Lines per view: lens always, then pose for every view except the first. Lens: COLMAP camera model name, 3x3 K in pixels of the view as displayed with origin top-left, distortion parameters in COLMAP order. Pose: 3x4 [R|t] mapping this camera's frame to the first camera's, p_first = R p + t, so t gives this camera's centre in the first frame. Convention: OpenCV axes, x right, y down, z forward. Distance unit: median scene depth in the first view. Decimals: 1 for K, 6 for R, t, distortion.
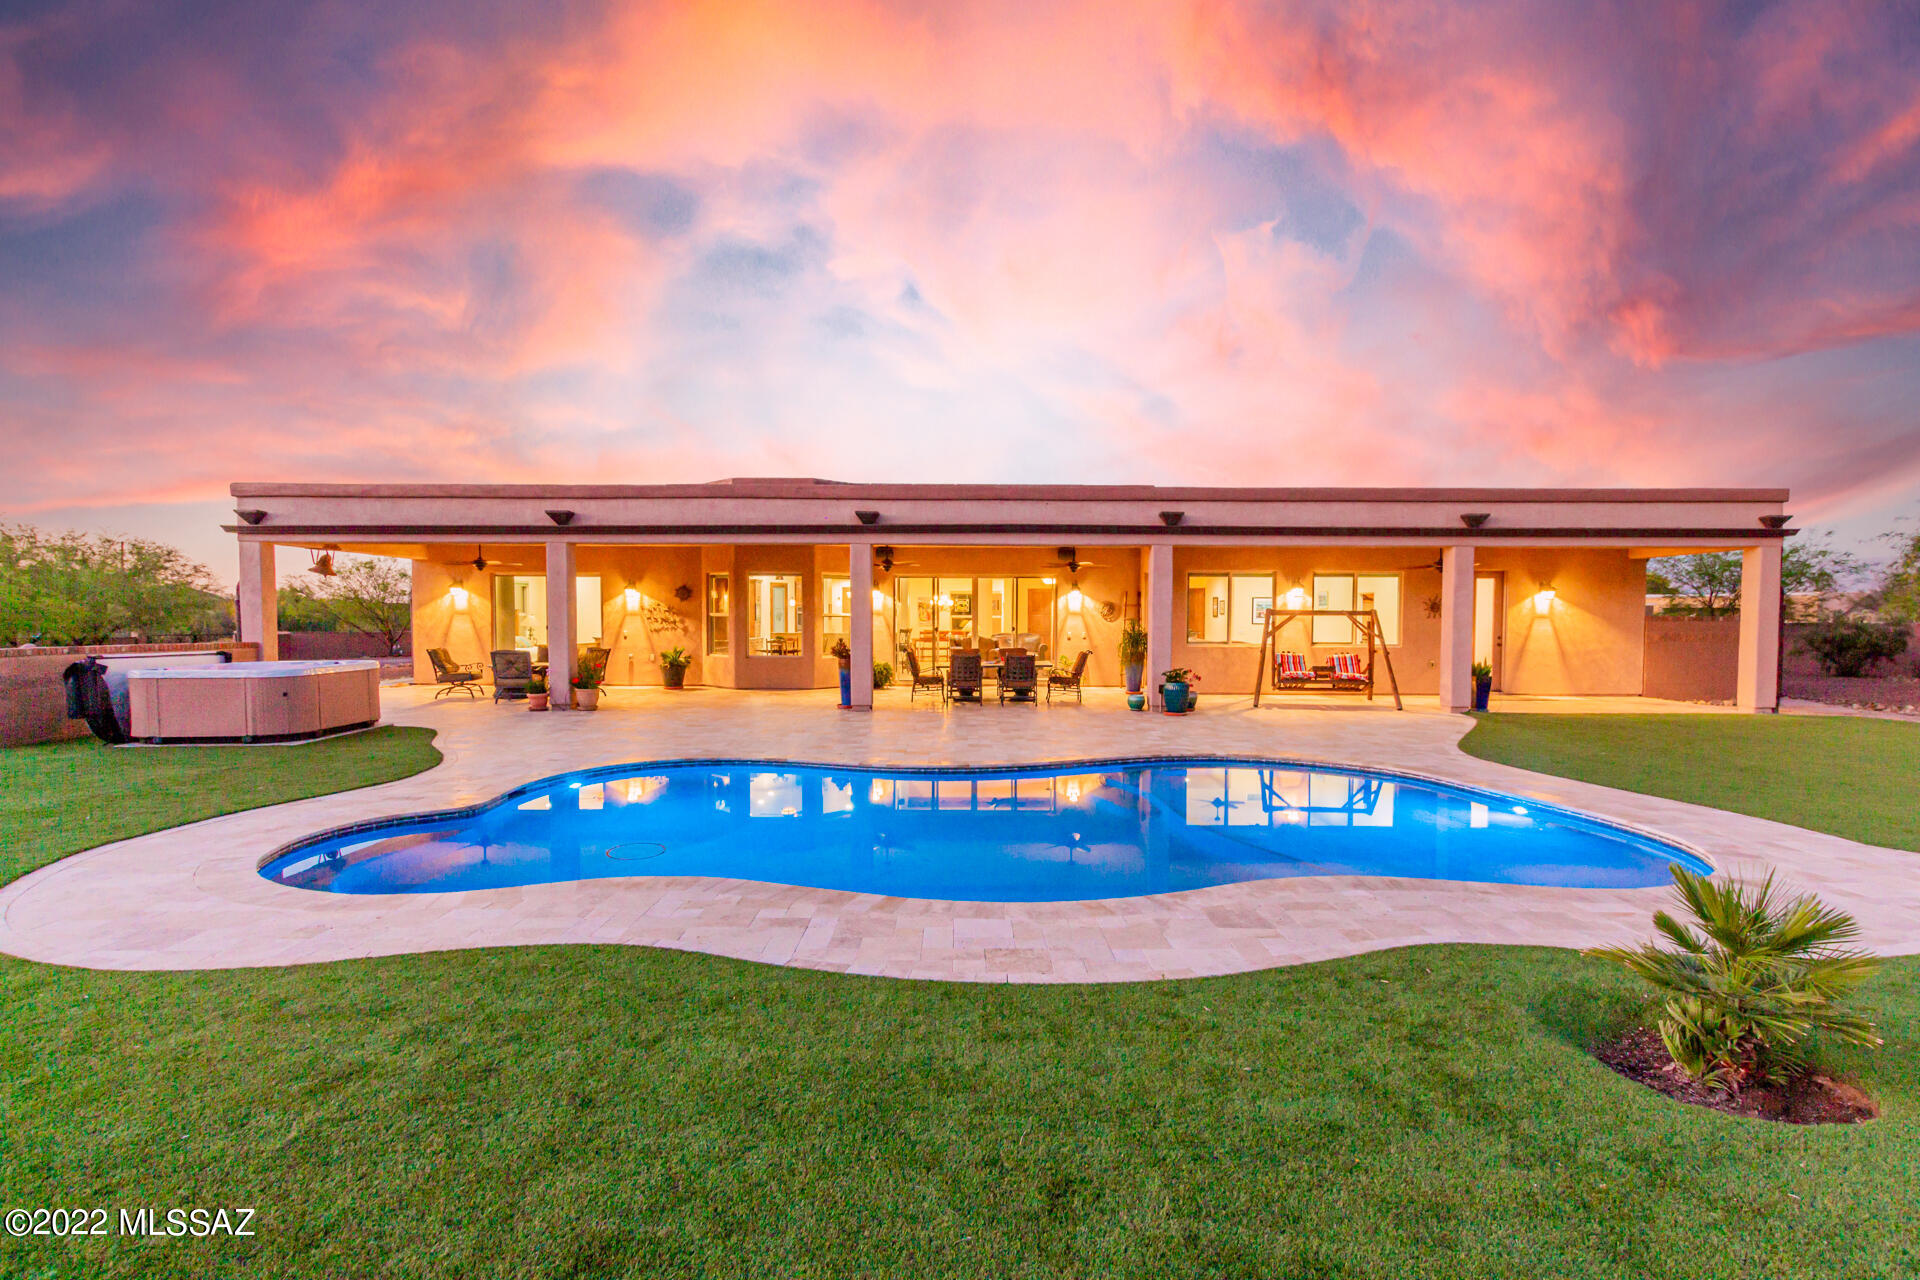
lens RADIAL K [[933.0, 0, 961.9], [0, 933.0, 660.4], [0, 0, 1]] dist [0.002427, 0.000781]
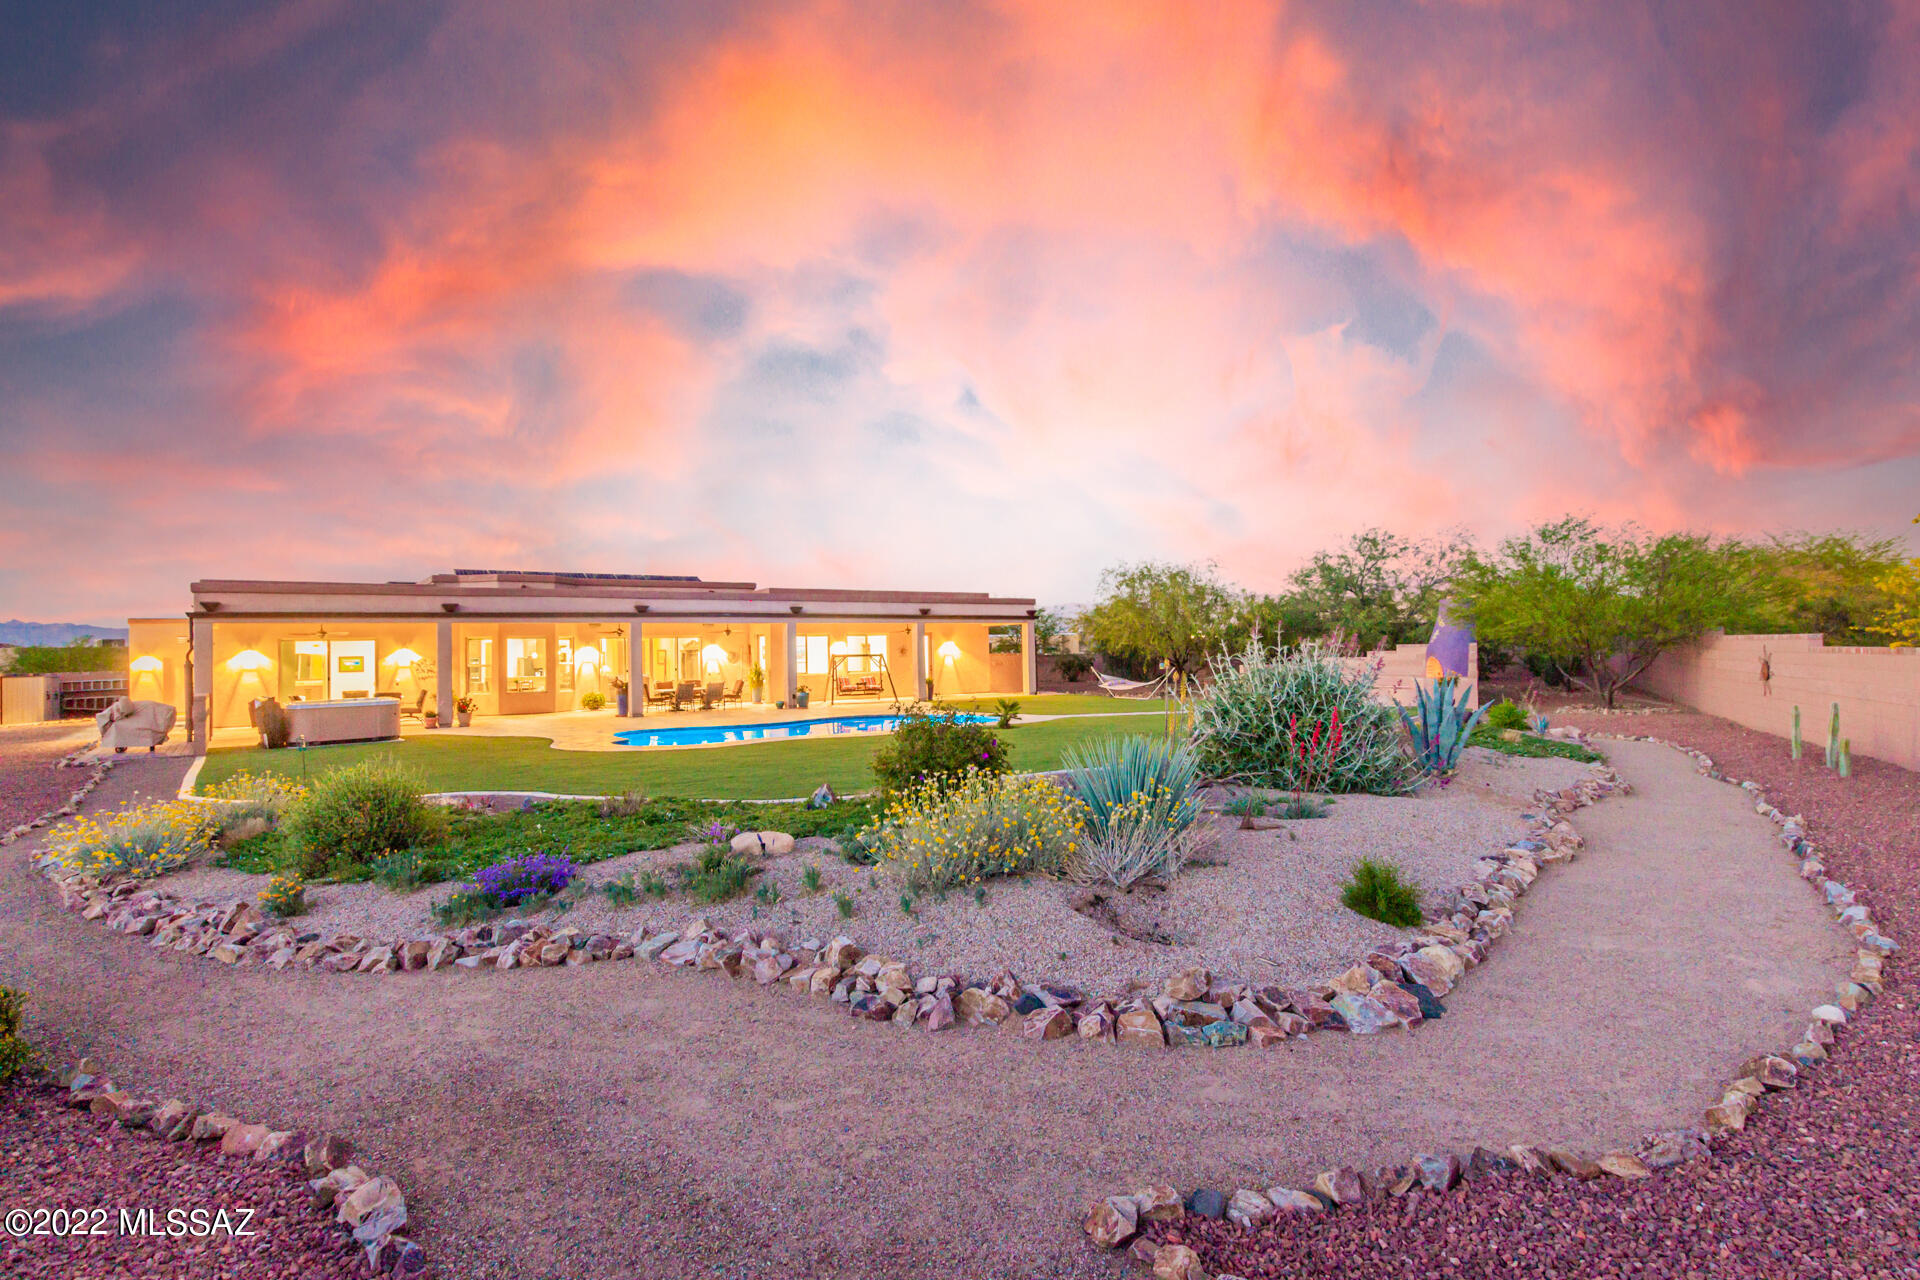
lens RADIAL K [[933.0, 0, 961.9], [0, 933.0, 660.4], [0, 0, 1]] dist [0.002427, 0.000781]
pose [[0.821815, -0.024709, 0.569218, -0.554371], [0.048610, 0.998457, -0.026839, 0.022424], [-0.567677, 0.049726, 0.821748, -0.746307]]
